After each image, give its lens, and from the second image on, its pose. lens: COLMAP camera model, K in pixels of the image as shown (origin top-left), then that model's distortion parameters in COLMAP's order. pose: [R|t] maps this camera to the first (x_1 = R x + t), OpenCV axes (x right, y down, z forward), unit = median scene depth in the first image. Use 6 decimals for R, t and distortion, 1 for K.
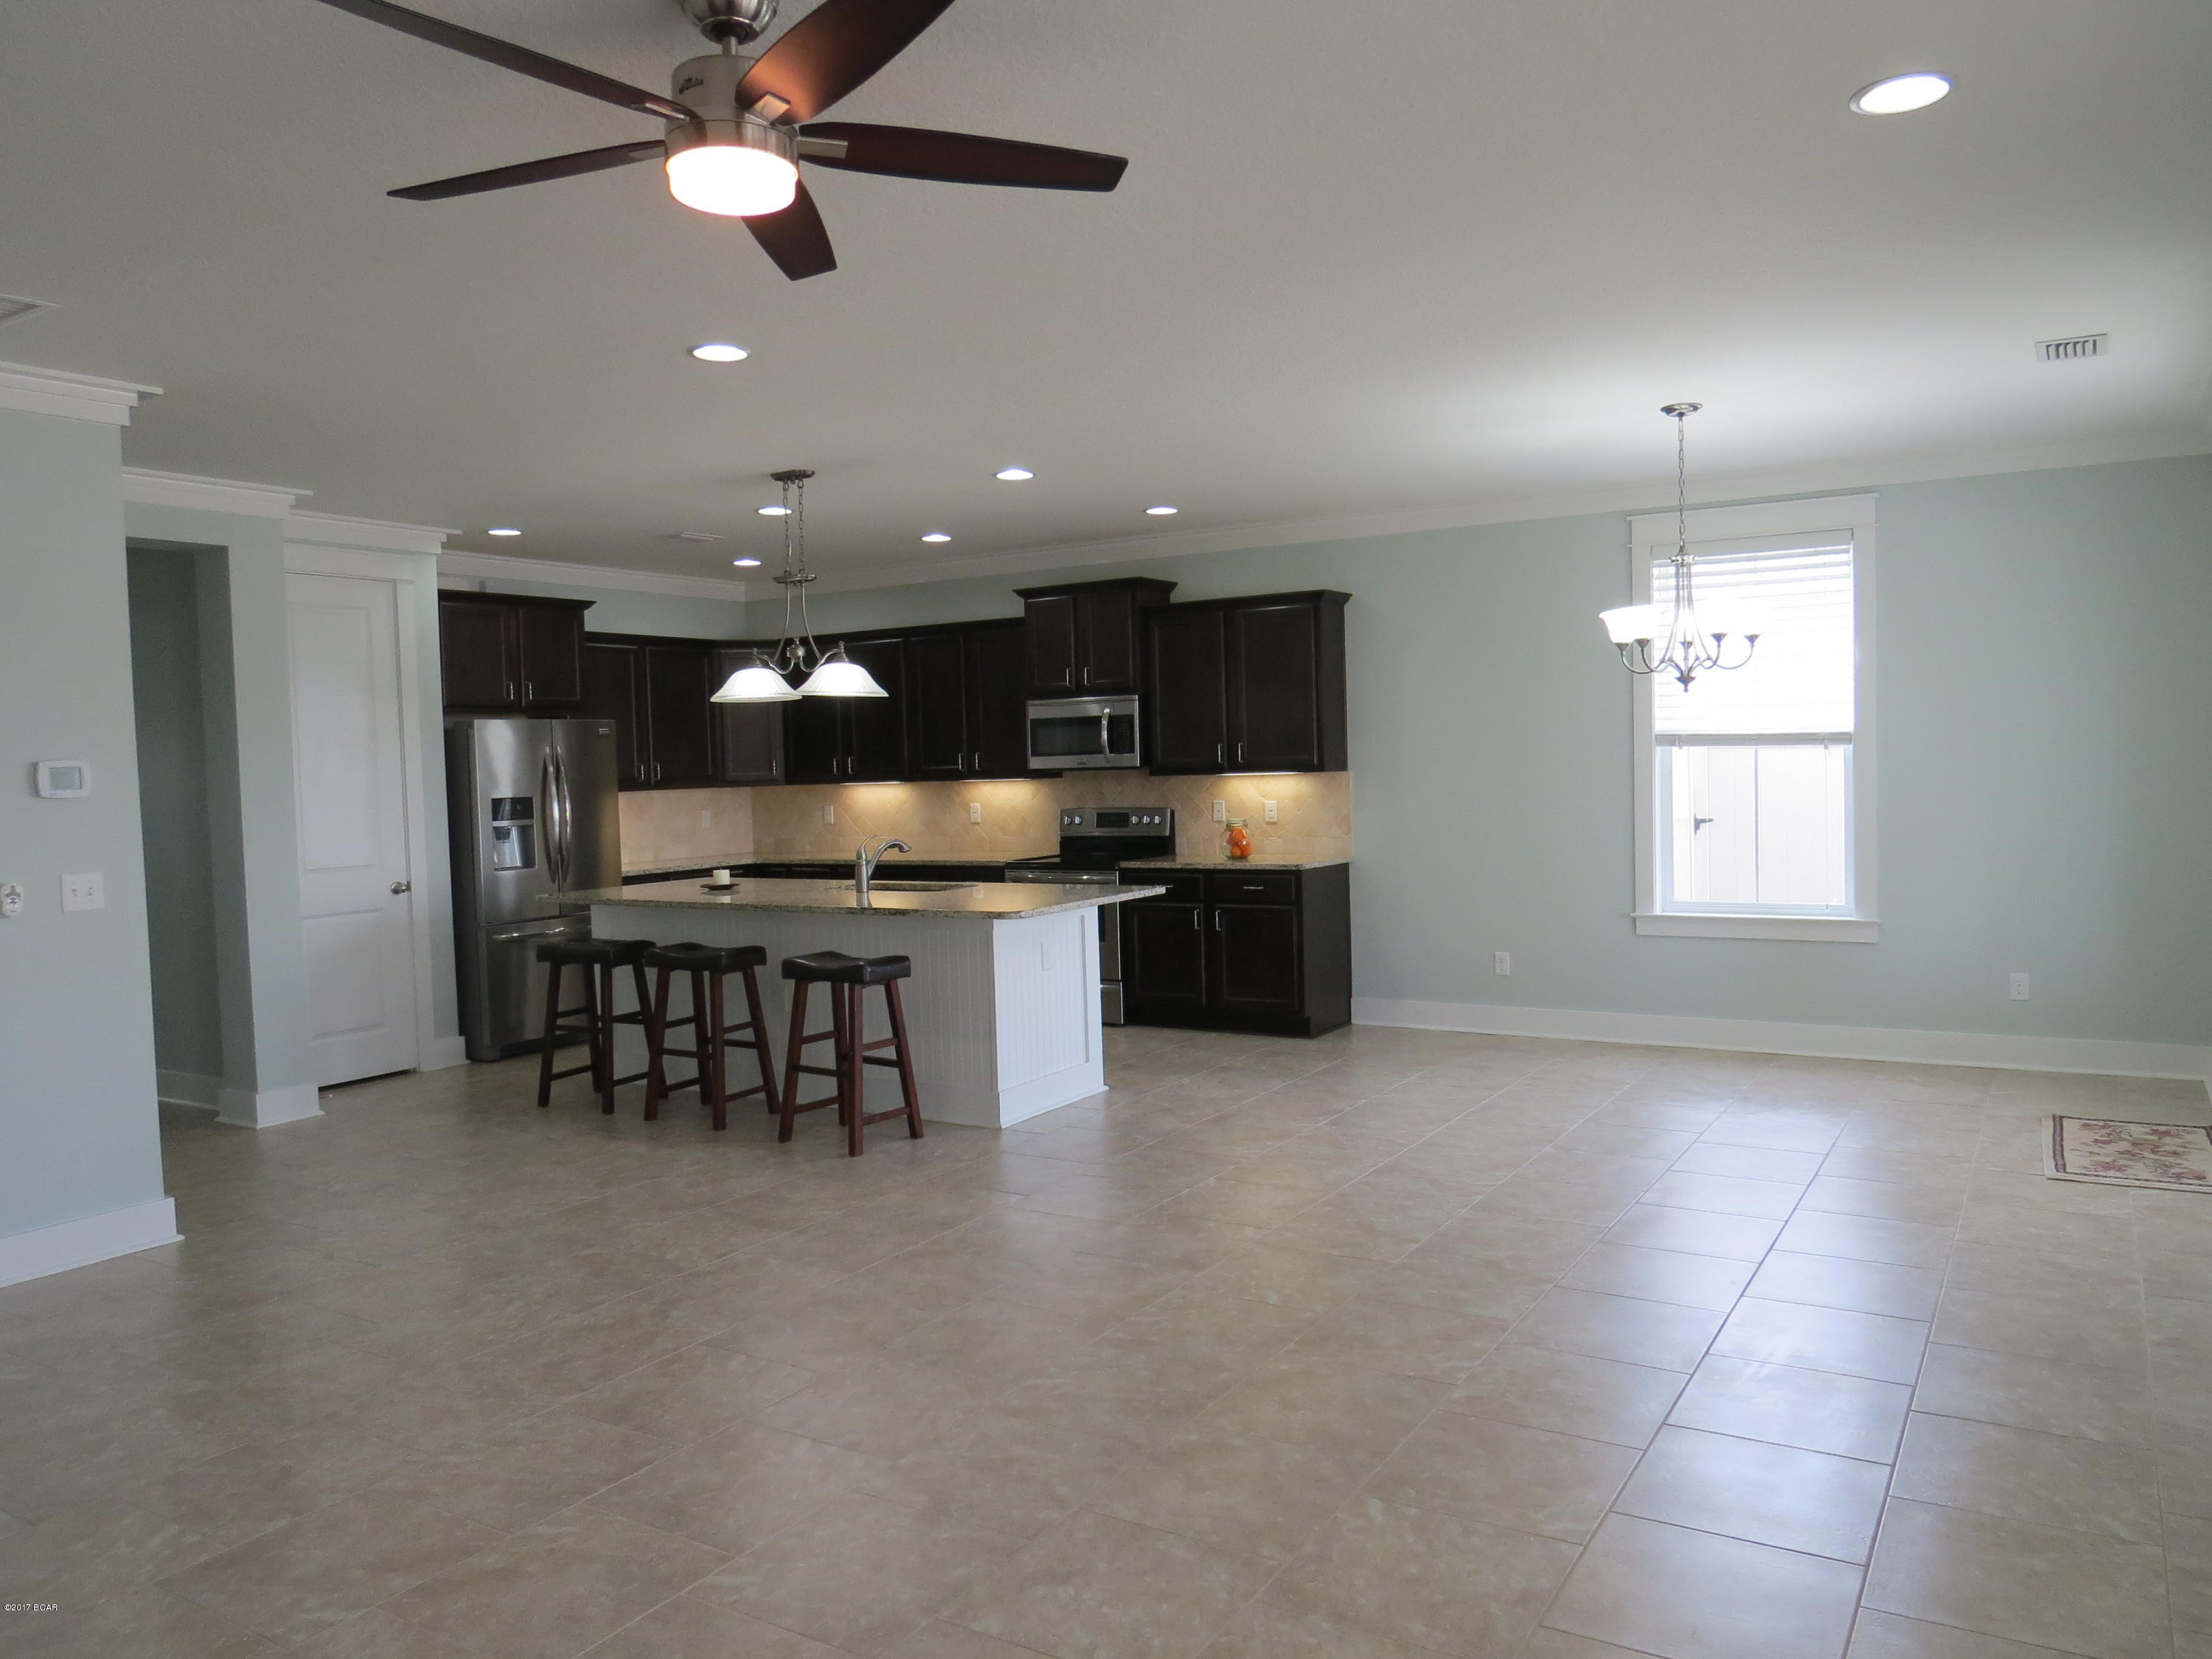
lens RADIAL K [[1586.8, 0, 1099.7], [0, 1586.8, 817.2], [0, 0, 1]] dist [-0.021220, -0.003399]
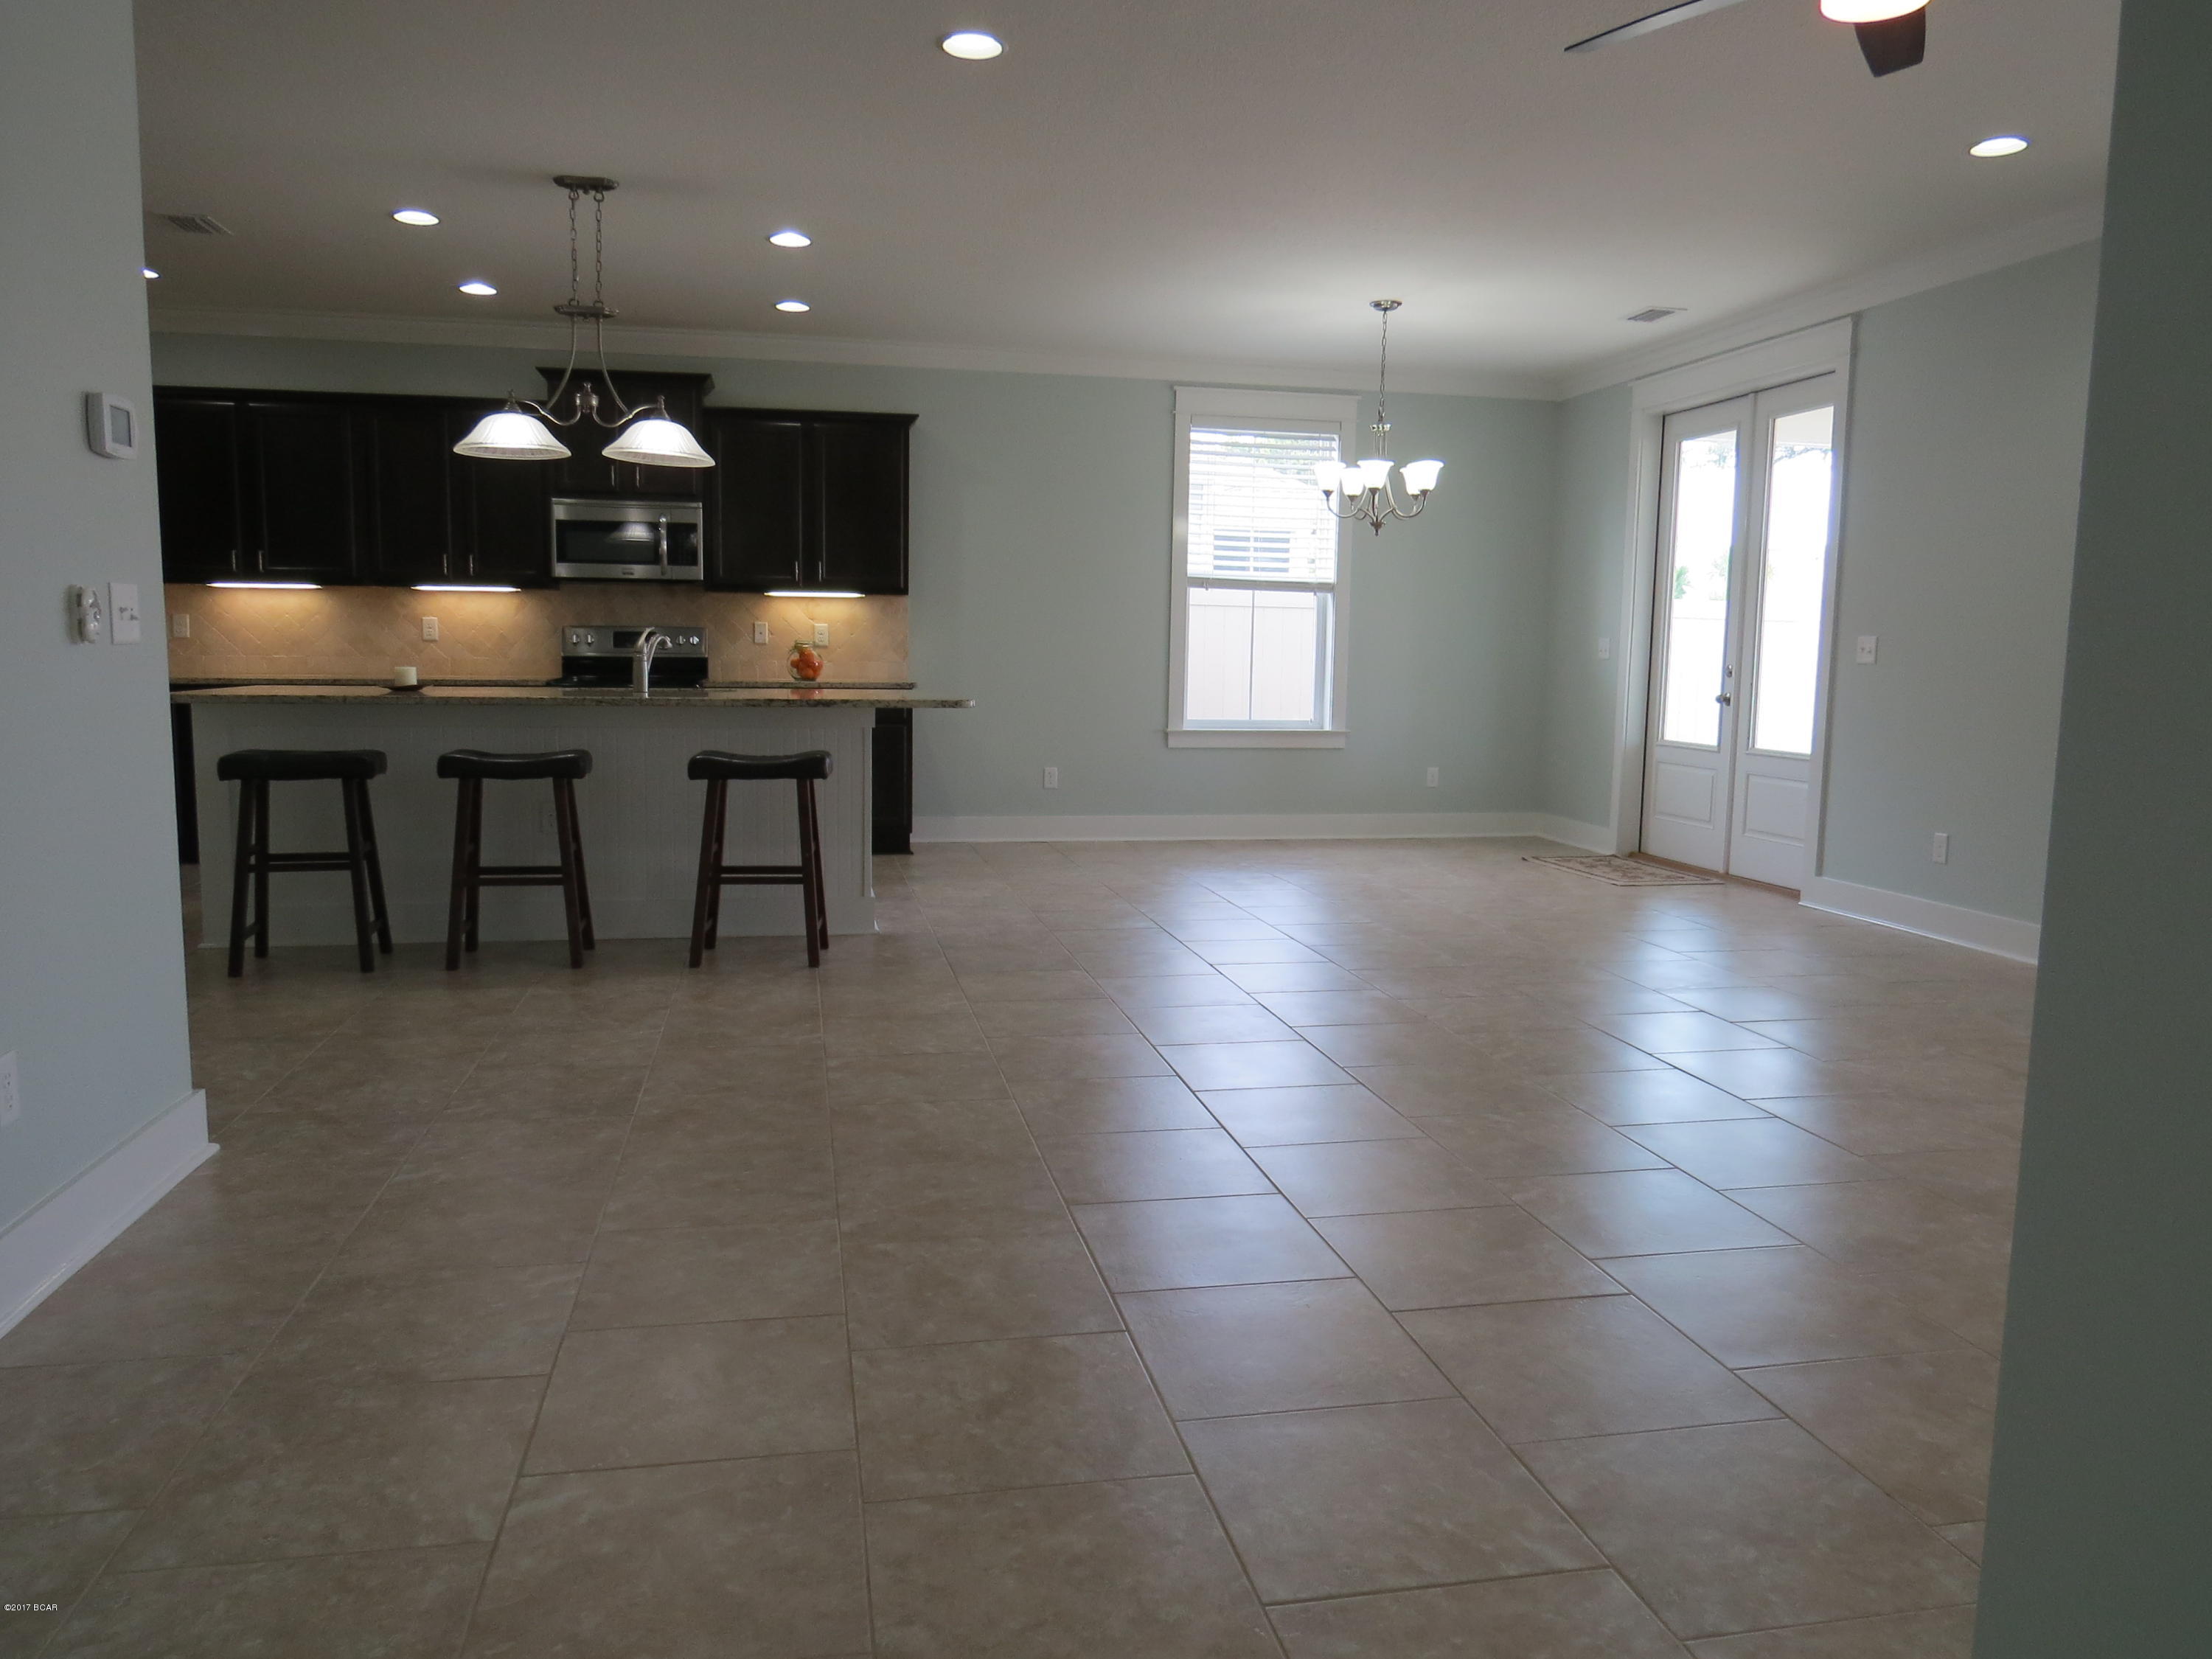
lens RADIAL K [[1586.8, 0, 1113.3], [0, 1586.8, 836.2], [0, 0, 1]] dist [-0.021220, -0.003399]
pose [[0.722968, -0.043279, 0.689525, -0.637156], [-0.010120, 0.997266, 0.073205, 0.067500], [-0.690807, -0.059903, 0.720553, 0.214081]]
